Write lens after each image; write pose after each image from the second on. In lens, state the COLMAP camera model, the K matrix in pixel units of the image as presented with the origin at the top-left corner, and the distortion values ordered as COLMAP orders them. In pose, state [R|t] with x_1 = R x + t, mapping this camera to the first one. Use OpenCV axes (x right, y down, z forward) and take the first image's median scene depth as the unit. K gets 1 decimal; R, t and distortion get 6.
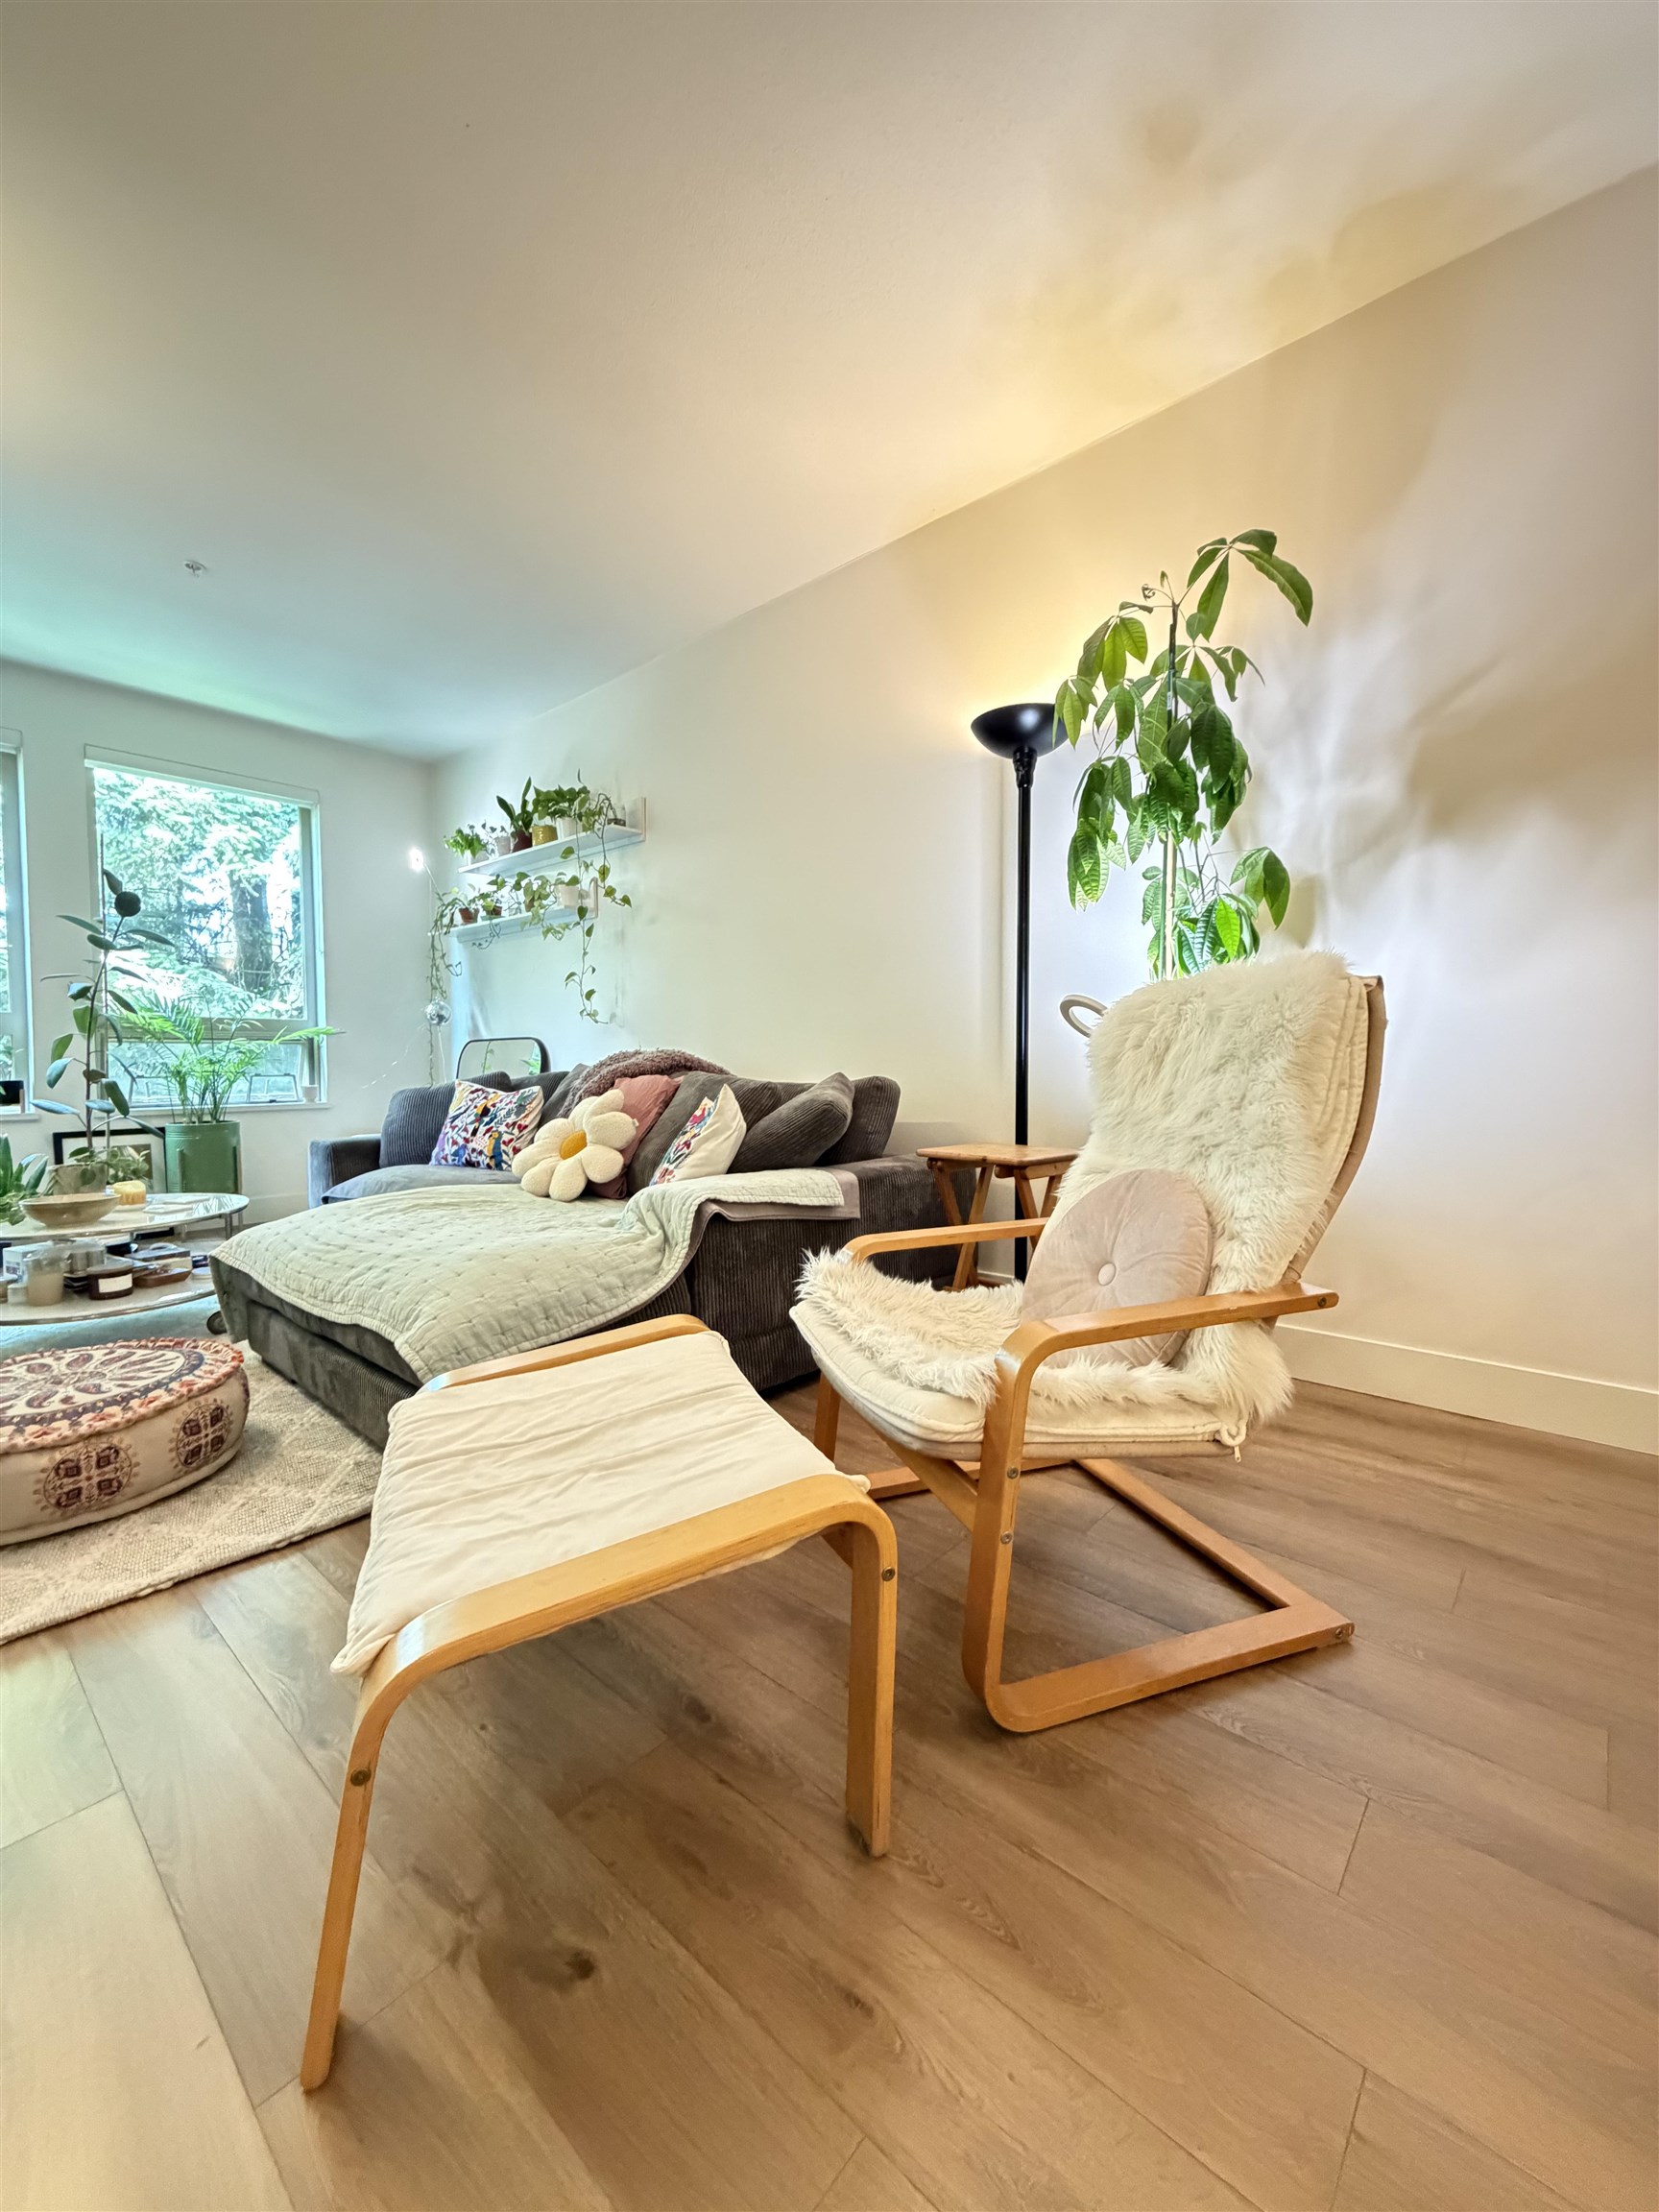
lens RADIAL K [[885.8, 0, 829.5], [0, 885.8, 1106.0], [0, 0, 1]] dist [-0.003320, -0.000400]
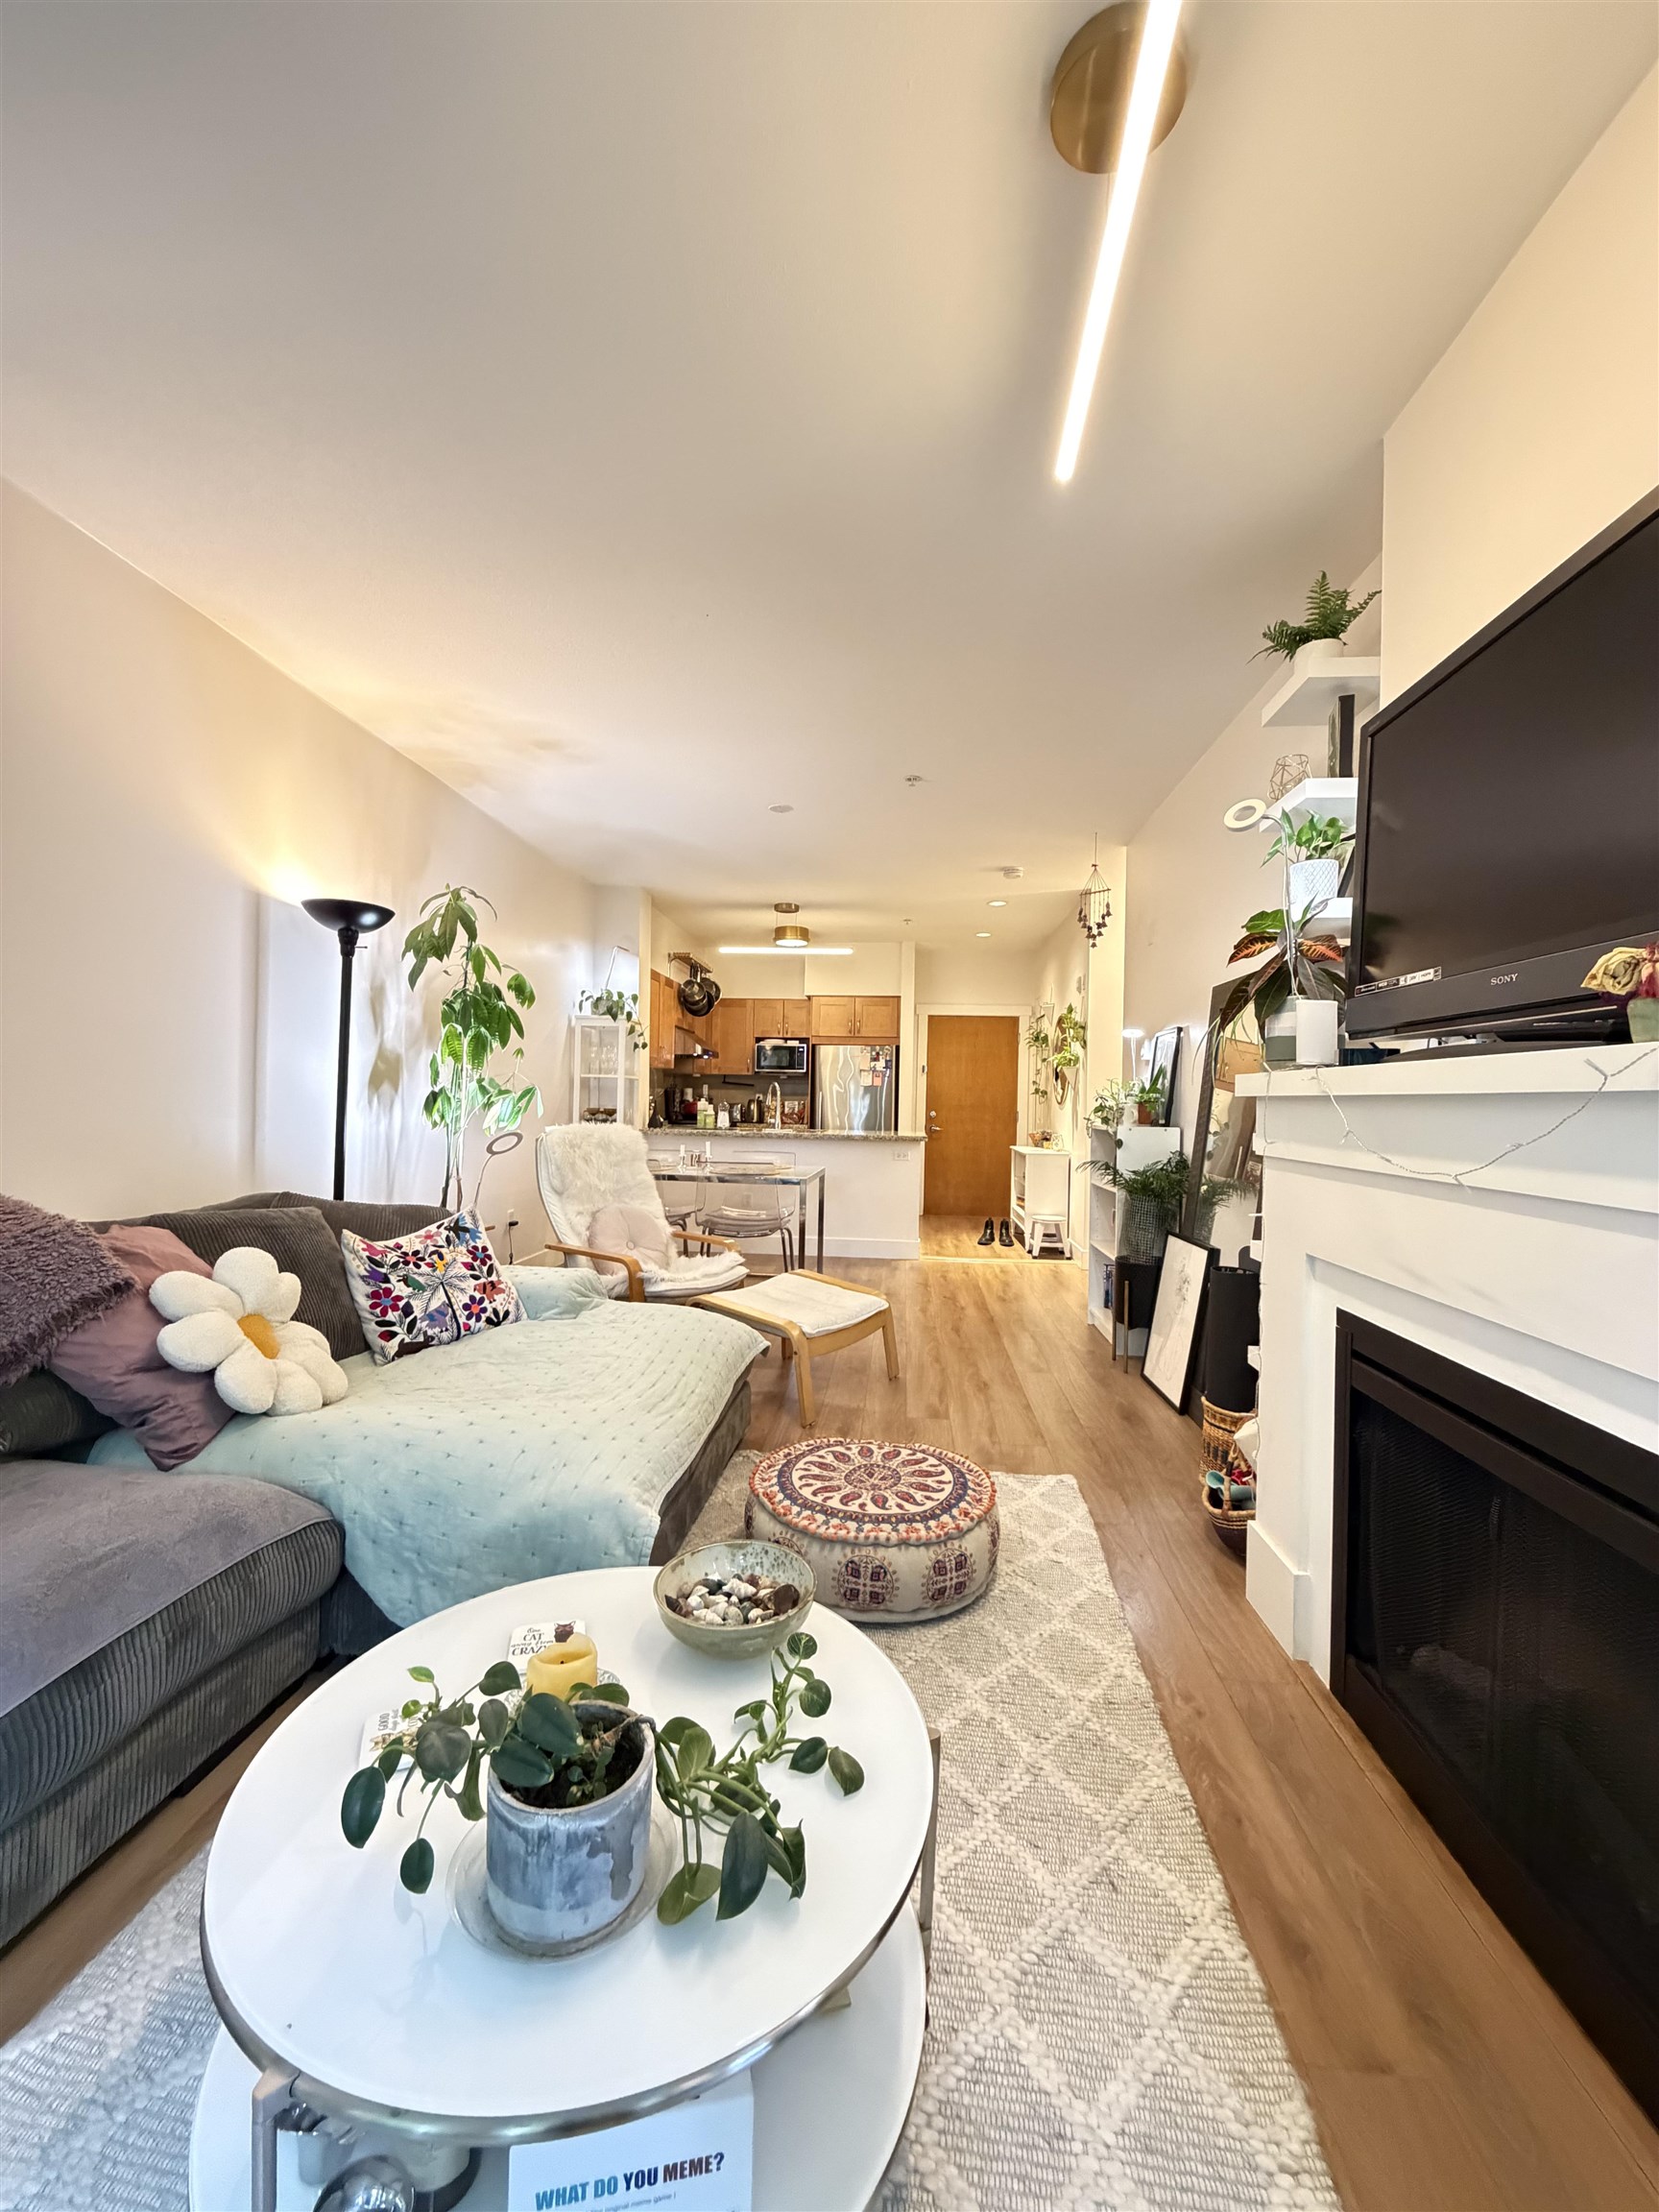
lens RADIAL K [[885.8, 0, 829.5], [0, 885.8, 1106.0], [0, 0, 1]] dist [-0.003320, -0.000400]
pose [[-0.605883, 0.000505, 0.795554, -1.468381], [0.038345, 0.998856, 0.028569, -0.180099], [-0.794629, 0.047815, -0.605209, 1.467176]]
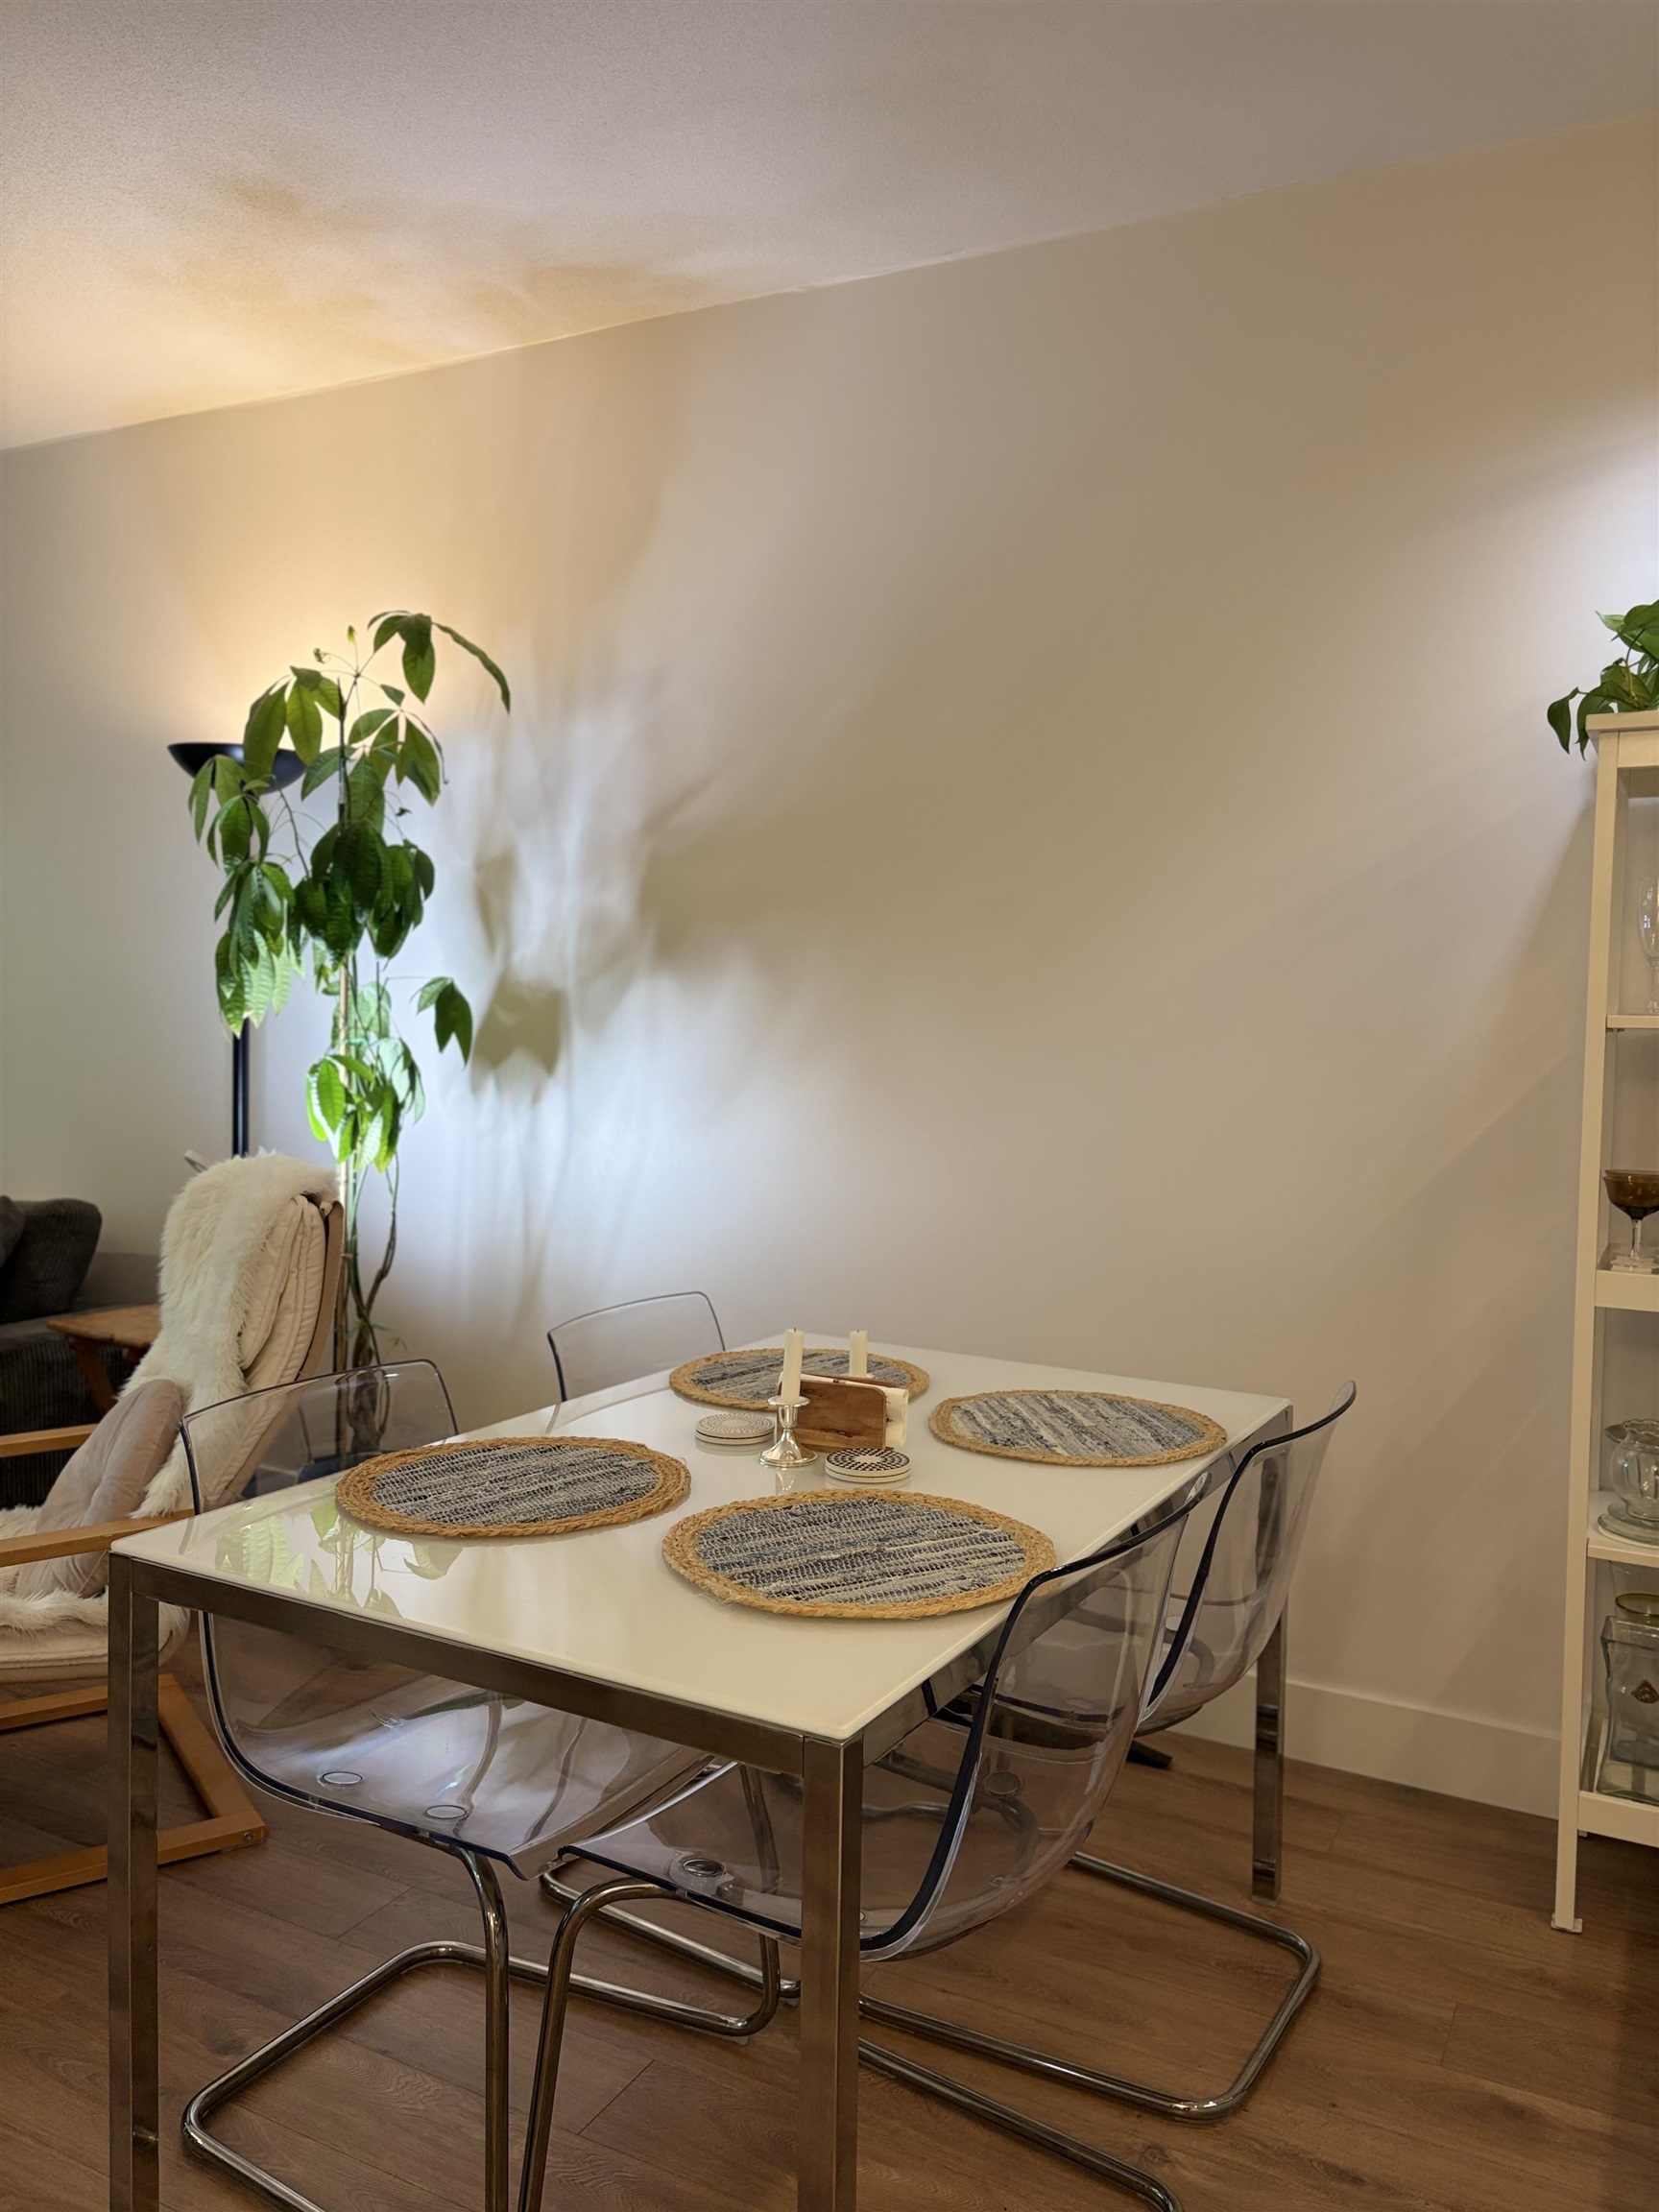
lens RADIAL K [[1694.3, 0, 829.5], [0, 1694.3, 1106.0], [0, 0, 1]] dist [0.067101, -0.004252]
pose [[0.965298, 0.014784, 0.260733, 0.394010], [-0.016422, 0.999857, 0.004104, -0.167174], [-0.260635, -0.008243, 0.965402, -0.663086]]
